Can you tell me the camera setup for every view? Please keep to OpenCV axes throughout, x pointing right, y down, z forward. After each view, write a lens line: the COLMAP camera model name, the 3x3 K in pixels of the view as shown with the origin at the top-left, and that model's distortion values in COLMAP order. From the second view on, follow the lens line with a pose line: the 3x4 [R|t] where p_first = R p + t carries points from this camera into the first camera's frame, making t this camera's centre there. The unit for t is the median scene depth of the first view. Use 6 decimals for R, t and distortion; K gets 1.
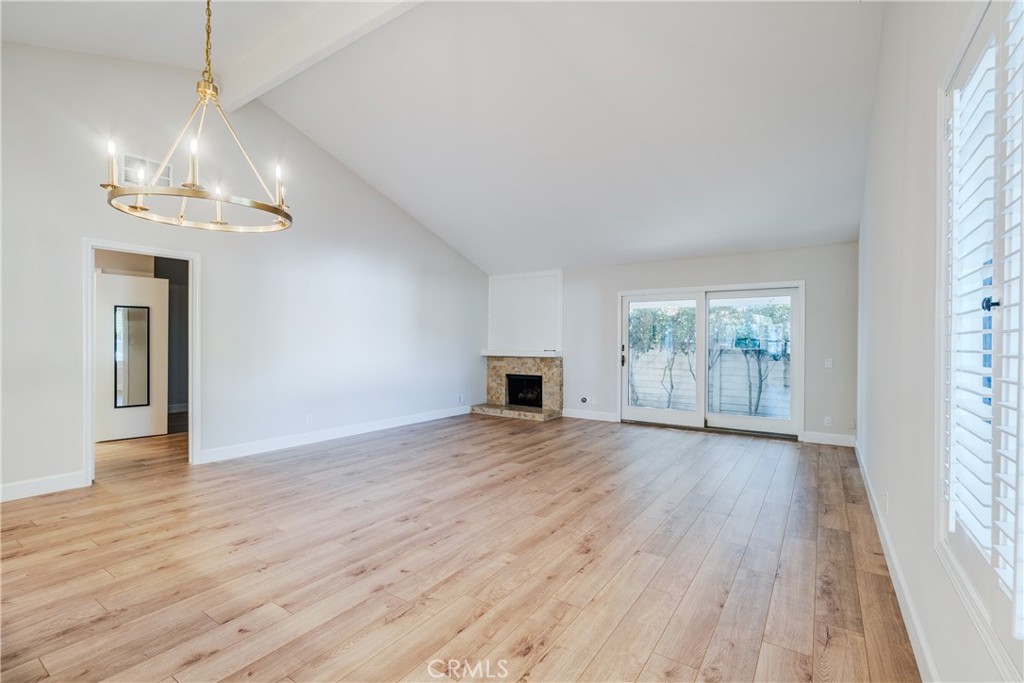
lens RADIAL K [[459.3, 0, 511.6], [0, 459.3, 344.1], [0, 0, 1]] dist [0.001017, 0.000279]
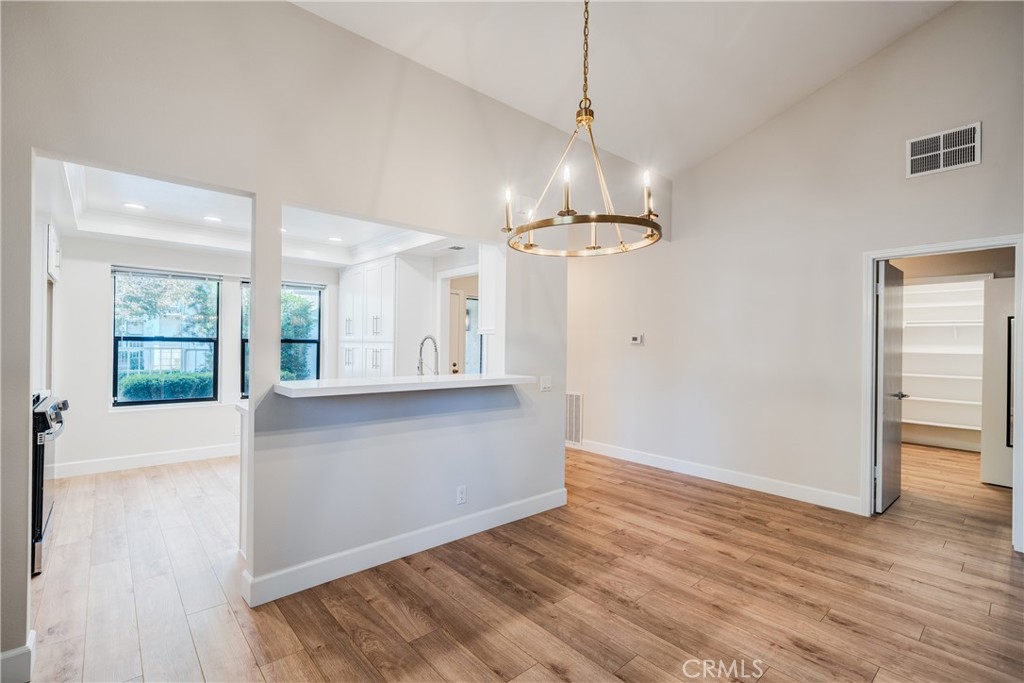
lens RADIAL K [[459.3, 0, 511.6], [0, 459.3, 344.1], [0, 0, 1]] dist [0.001017, 0.000279]
pose [[-0.244640, -0.010042, -0.969562, 0.155894], [-0.018582, 0.999811, -0.005666, -0.021537], [0.969436, 0.016630, -0.244780, 0.494793]]
